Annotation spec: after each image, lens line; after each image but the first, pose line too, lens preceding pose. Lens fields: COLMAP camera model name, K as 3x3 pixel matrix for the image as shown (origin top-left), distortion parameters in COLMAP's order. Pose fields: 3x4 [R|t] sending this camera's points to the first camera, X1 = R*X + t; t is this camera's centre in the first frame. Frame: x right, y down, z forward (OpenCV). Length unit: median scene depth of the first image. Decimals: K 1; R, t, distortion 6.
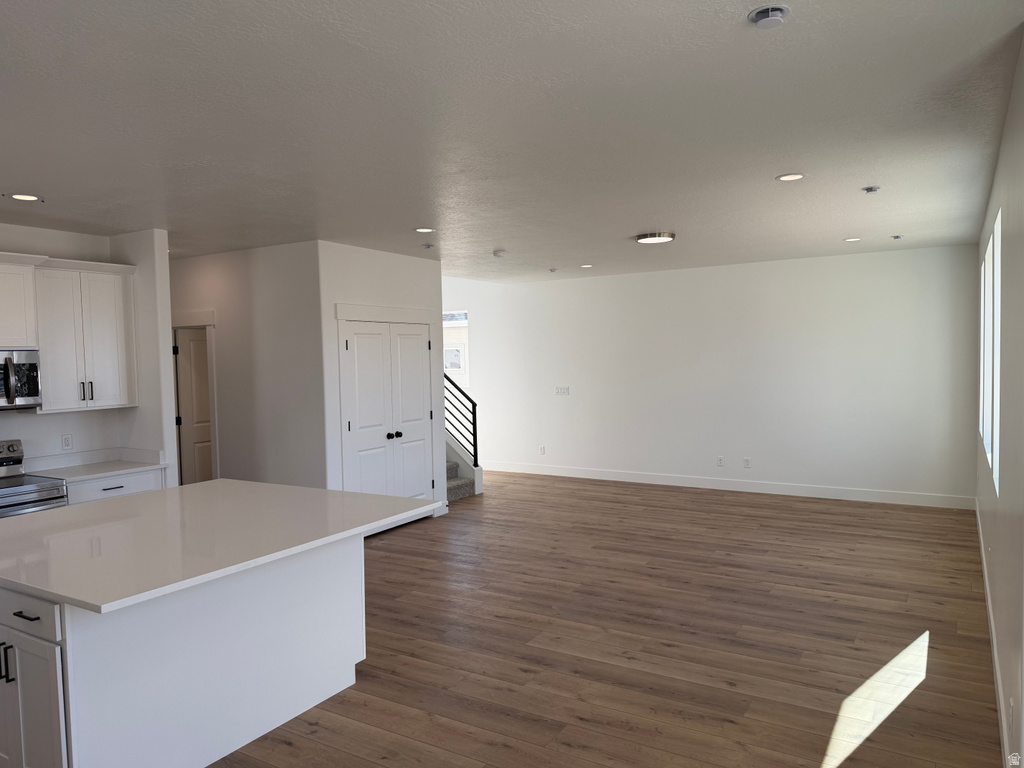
lens RADIAL K [[719.1, 0, 503.7], [0, 719.1, 376.5], [0, 0, 1]] dist [0.053140, -0.068076]
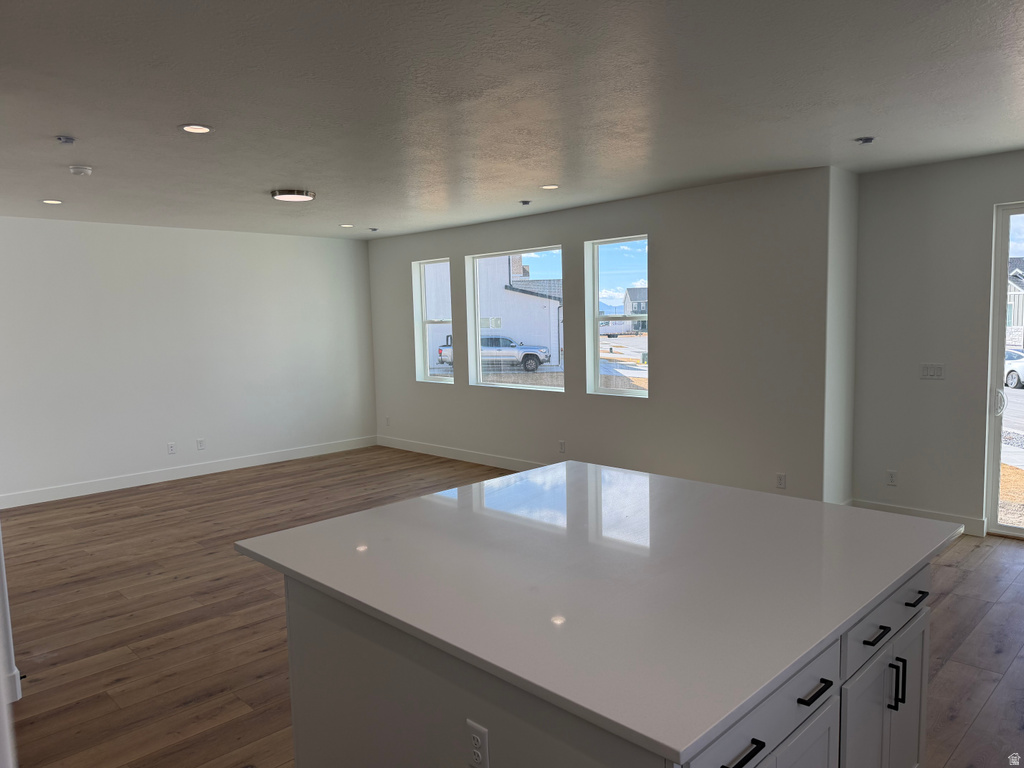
lens RADIAL K [[719.1, 0, 518.8], [0, 719.1, 387.5], [0, 0, 1]] dist [0.053140, -0.068076]
pose [[0.220049, -0.080602, 0.972153, -0.830881], [0.053811, 0.996066, 0.070405, 0.002764], [-0.974004, 0.036820, 0.223520, 0.674863]]
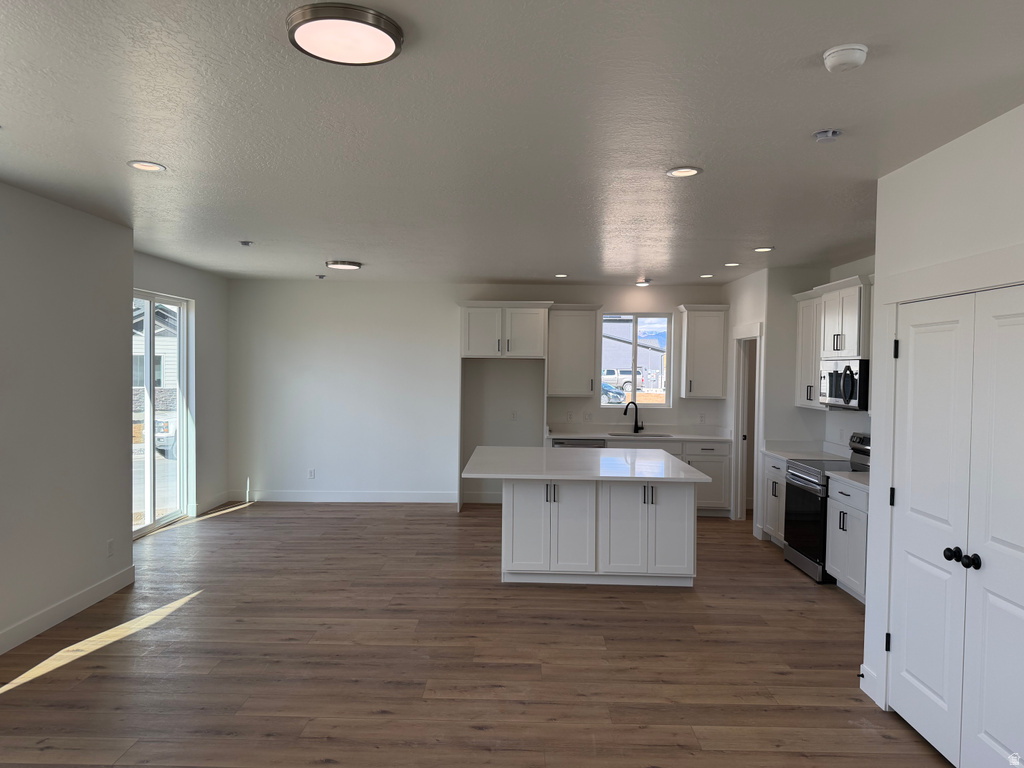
lens RADIAL K [[719.1, 0, 508.6], [0, 719.1, 374.1], [0, 0, 1]] dist [0.053140, -0.068076]
pose [[-0.856372, 0.013679, -0.516178, 0.421560], [-0.014053, 0.998661, 0.049780, -0.063706], [0.516168, 0.049884, -0.855034, 1.739229]]
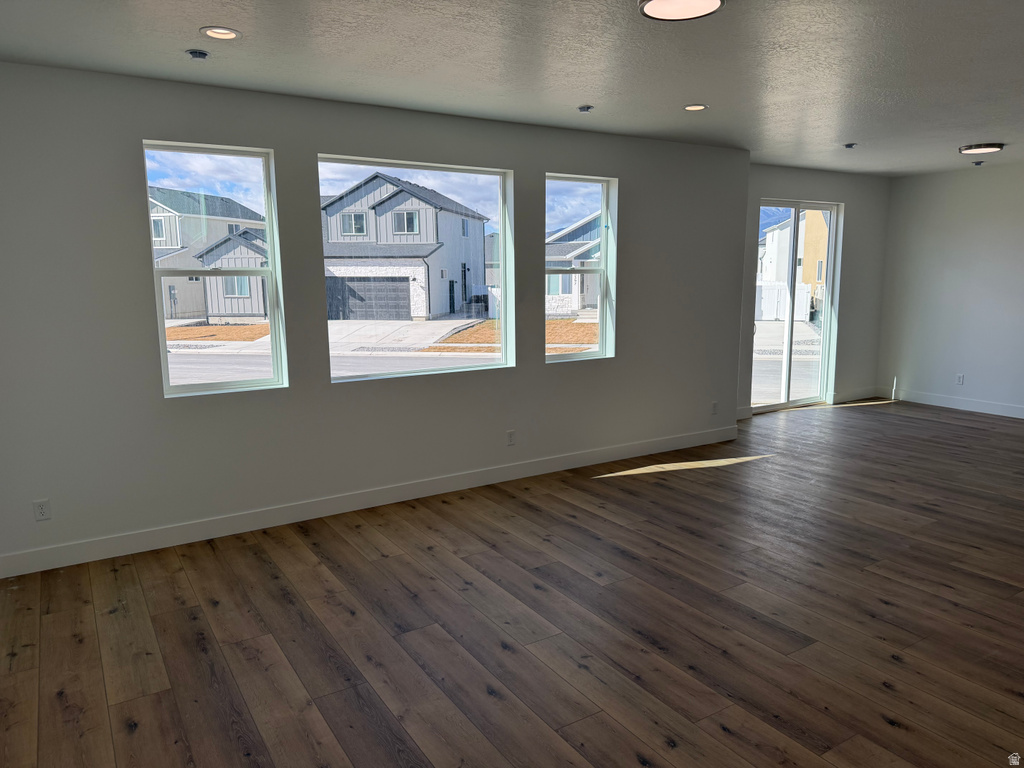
lens RADIAL K [[719.1, 0, 513.1], [0, 719.1, 382.7], [0, 0, 1]] dist [0.053140, -0.068076]
pose [[-0.901783, -0.040814, 0.430257, 0.127267], [0.040261, 0.983269, 0.177655, -0.056438], [-0.430309, 0.177529, -0.885052, 1.923051]]
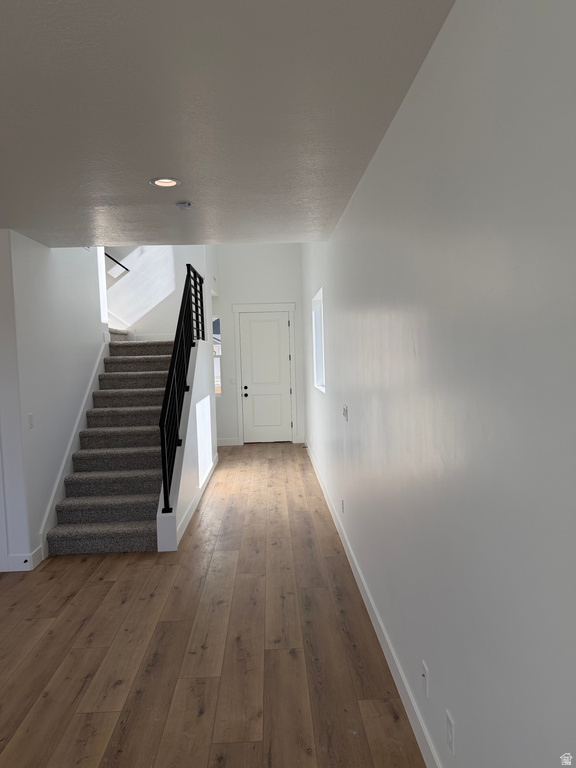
lens RADIAL K [[539.4, 0, 282.0], [0, 539.4, 384.1], [0, 0, 1]] dist [0.053140, -0.068076]
pose [[0.551582, 0.052130, -0.832490, 0.824573], [-0.006558, 0.998285, 0.058167, -0.059210], [0.834095, -0.026624, 0.550978, 1.438782]]
